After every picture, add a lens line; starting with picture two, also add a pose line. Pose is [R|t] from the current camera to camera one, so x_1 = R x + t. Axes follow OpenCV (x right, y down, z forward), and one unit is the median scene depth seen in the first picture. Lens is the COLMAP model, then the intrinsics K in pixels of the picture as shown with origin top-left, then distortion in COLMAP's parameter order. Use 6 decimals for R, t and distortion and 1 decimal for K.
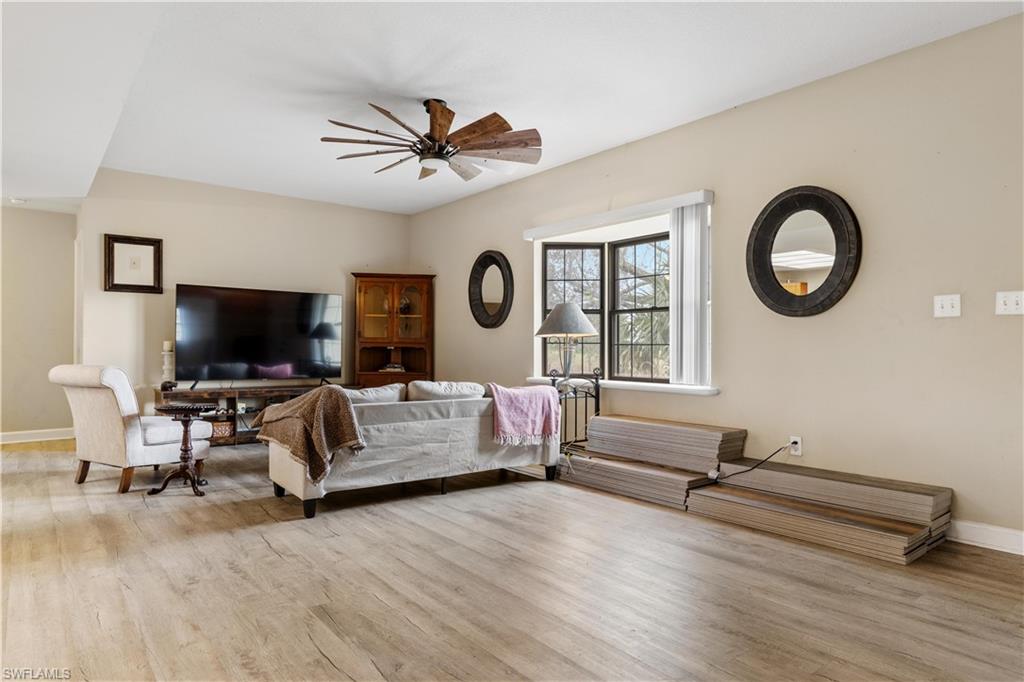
lens RADIAL K [[602.1, 0, 506.4], [0, 602.1, 347.2], [0, 0, 1]] dist [0.005020, -0.002076]
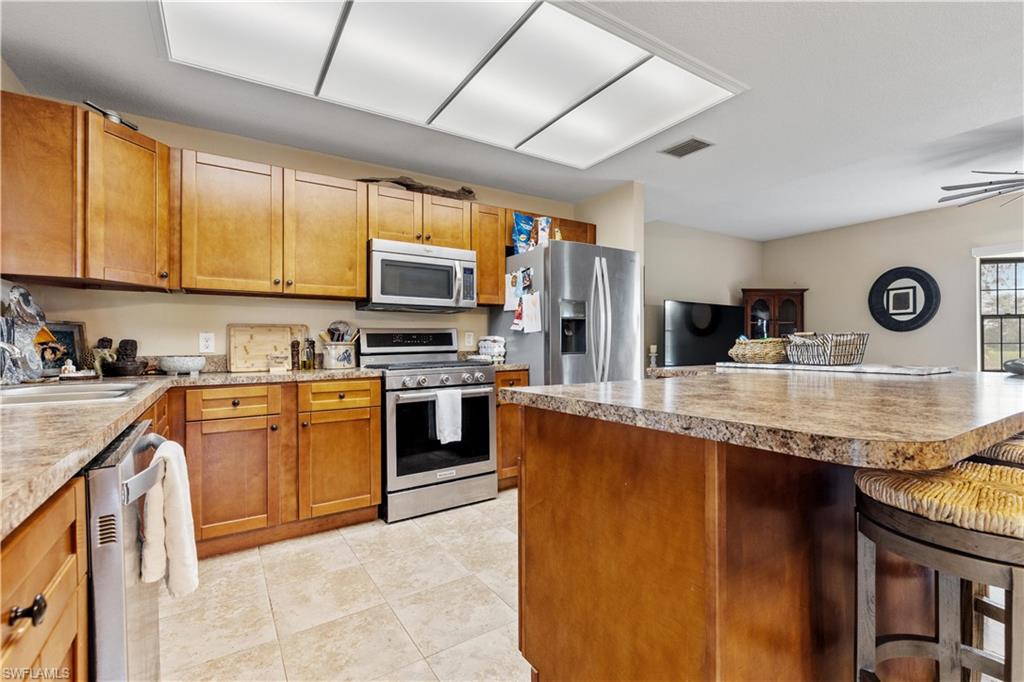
lens RADIAL K [[459.0, 0, 511.2], [0, 459.0, 334.5], [0, 0, 1]] dist [0.011930, 0.001134]
pose [[0.995718, -0.013070, -0.091512, -1.222602], [0.010659, 0.999585, -0.026777, -0.015790], [0.091824, 0.025687, 0.995444, 0.014865]]
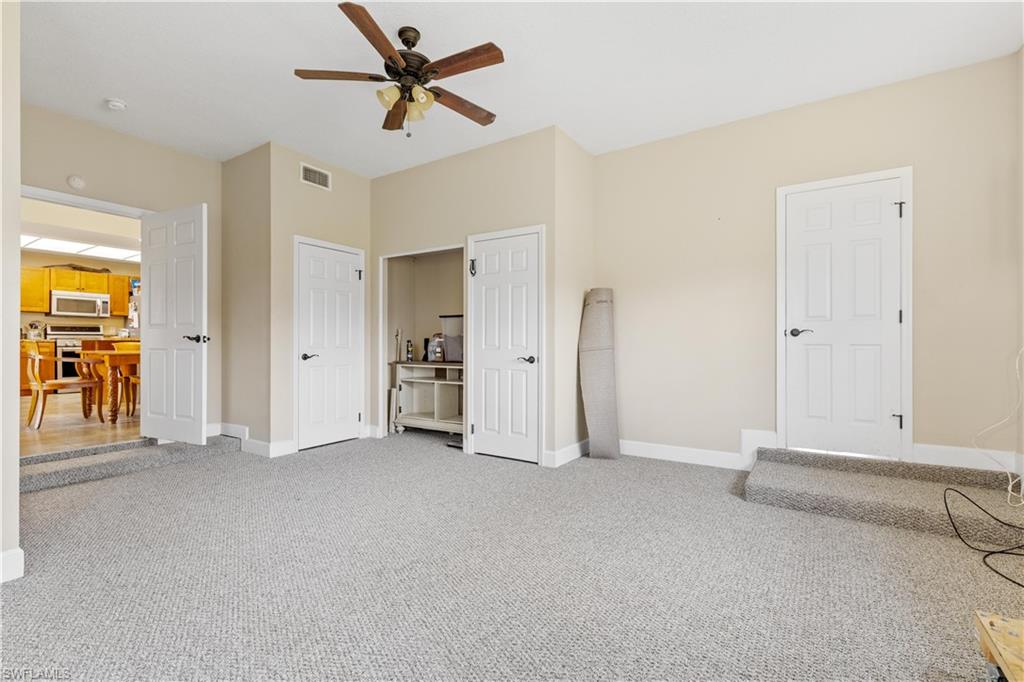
lens RADIAL K [[459.0, 0, 504.2], [0, 459.0, 342.8], [0, 0, 1]] dist [0.011930, 0.001134]
pose [[0.950785, 0.001767, 0.309845, -0.244012], [0.000233, 0.999979, -0.006419, 0.047770], [-0.309850, 0.006176, 0.950765, -1.842067]]
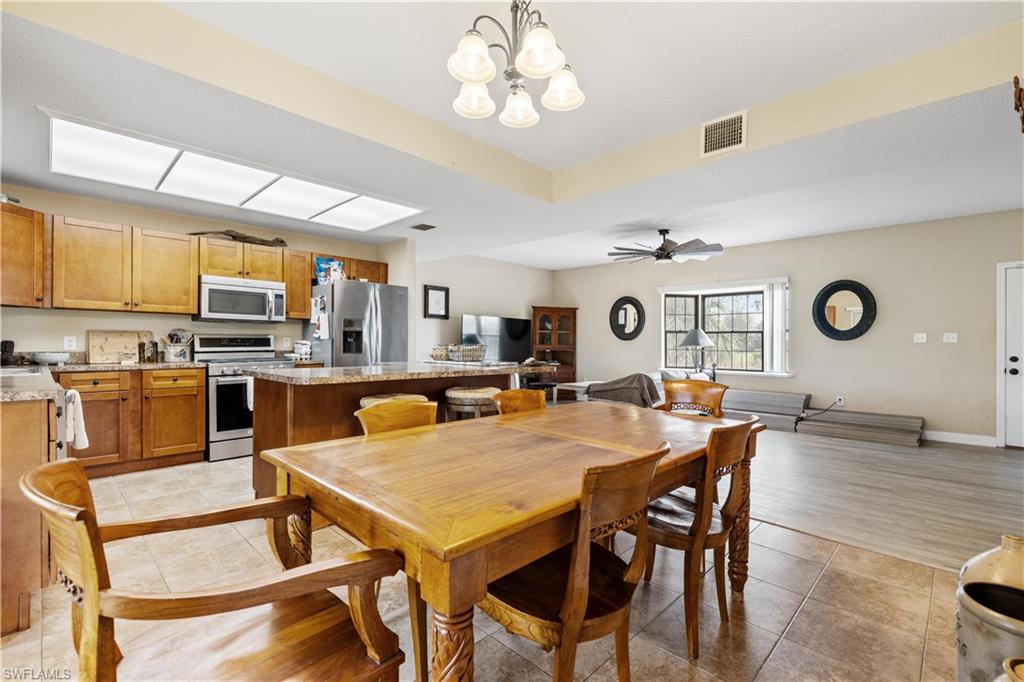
lens RADIAL K [[459.0, 0, 508.4], [0, 459.0, 344.1], [0, 0, 1]] dist [0.011930, 0.001134]
pose [[0.992407, 0.005379, 0.122876, -0.901303], [-0.005138, 0.999984, -0.002279, -0.028112], [-0.122886, 0.001630, 0.992419, -0.484495]]
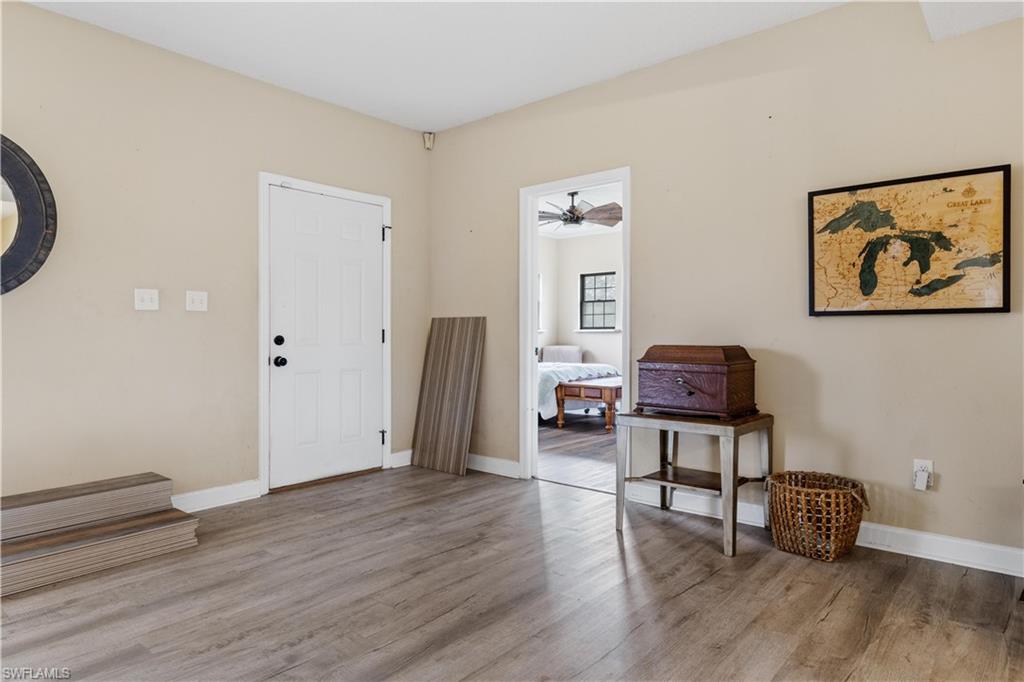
lens RADIAL K [[602.1, 0, 521.0], [0, 602.1, 338.7], [0, 0, 1]] dist [0.005020, -0.002076]
pose [[-0.203914, -0.008007, 0.978956, -0.367782], [0.004057, 0.999951, 0.009023, -0.005741], [-0.978980, 0.005812, -0.203872, 0.498493]]
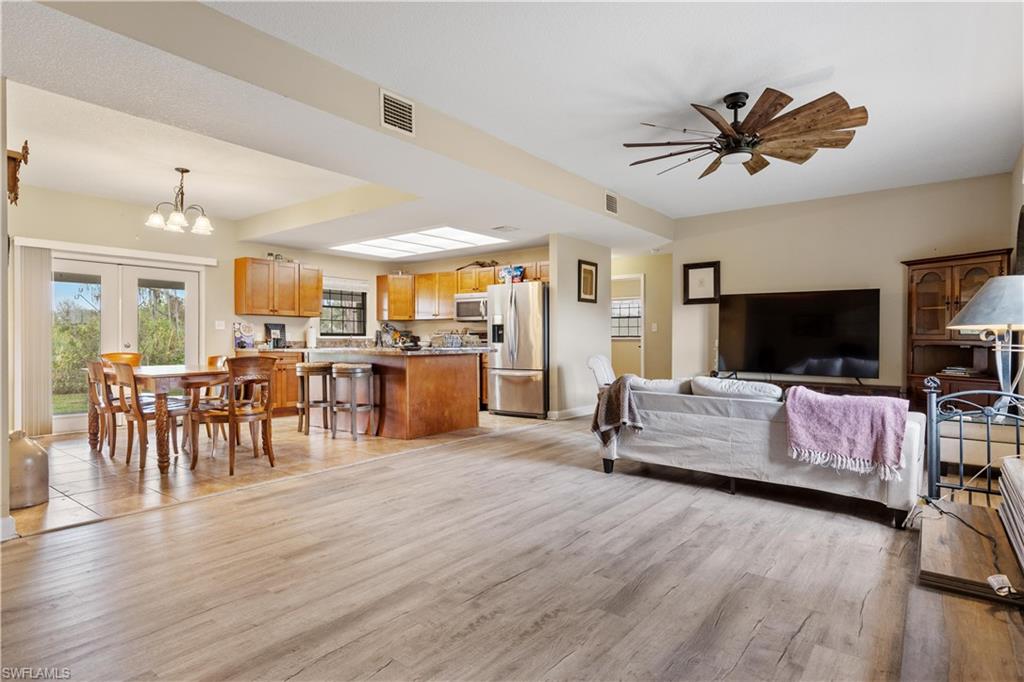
lens RADIAL K [[545.4, 0, 526.7], [0, 545.4, 349.7], [0, 0, 1]] dist [-0.002003, -0.000971]
pose [[0.249090, 0.011932, -0.968407, 0.734800], [-0.004788, 0.999927, 0.011089, 0.000273], [0.968468, 0.001875, 0.249129, 0.496648]]
